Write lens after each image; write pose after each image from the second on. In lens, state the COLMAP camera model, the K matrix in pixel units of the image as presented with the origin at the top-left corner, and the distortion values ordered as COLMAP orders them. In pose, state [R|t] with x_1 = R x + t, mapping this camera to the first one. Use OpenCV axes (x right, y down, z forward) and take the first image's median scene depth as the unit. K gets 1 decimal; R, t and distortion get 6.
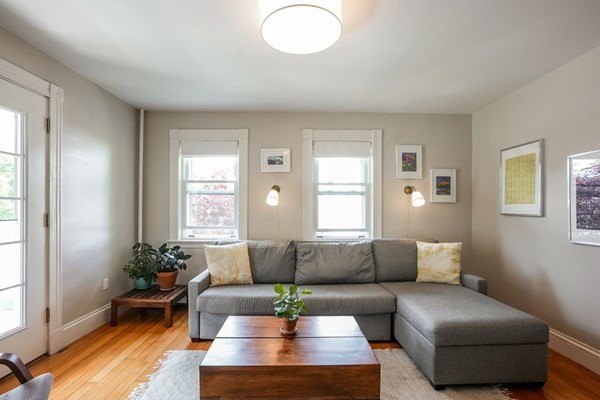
lens RADIAL K [[288.8, 0, 302.0], [0, 288.8, 210.4], [0, 0, 1]] dist [-0.042418, 0.017642]
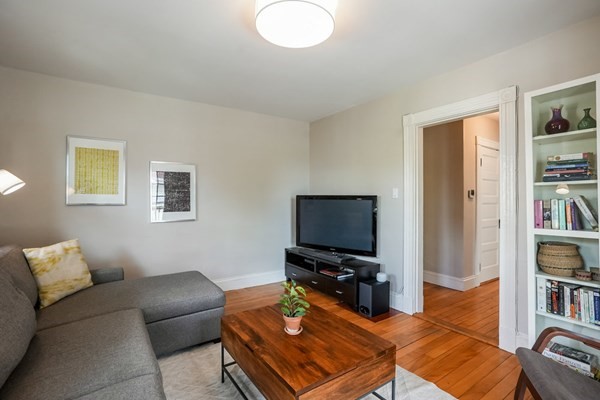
lens RADIAL K [[288.8, 0, 302.0], [0, 288.8, 199.5], [0, 0, 1]] dist [-0.042418, 0.017642]
pose [[-0.539320, -0.005667, 0.842082, -0.490918], [-0.000042, 0.999978, 0.006703, -0.008419], [-0.842101, 0.003580, -0.539309, 0.856006]]
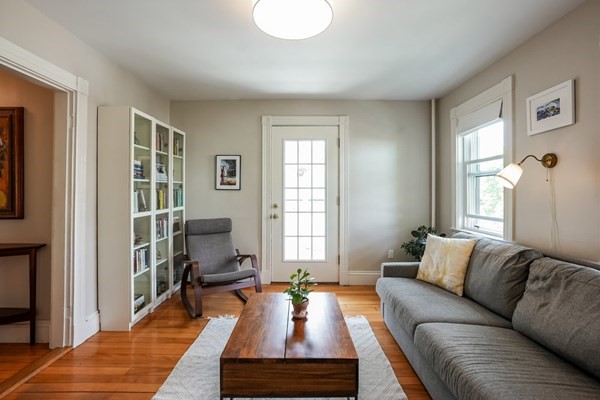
lens RADIAL K [[288.8, 0, 299.0], [0, 288.8, 191.4], [0, 0, 1]] dist [-0.042418, 0.017642]
pose [[-0.029224, -0.010243, -0.999520, 0.553975], [-0.007957, 0.999918, -0.010015, -0.001119], [0.999541, 0.007660, -0.029304, 0.593941]]
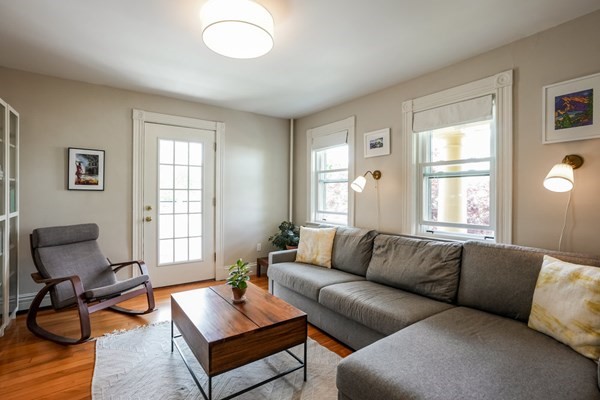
lens RADIAL K [[288.8, 0, 301.1], [0, 288.8, 195.3], [0, 0, 1]] dist [-0.042418, 0.017642]
pose [[0.565554, 0.000802, -0.824711, 0.608979], [-0.007683, 0.999961, -0.004296, -0.001008], [0.824676, 0.008765, 0.565538, 0.319760]]
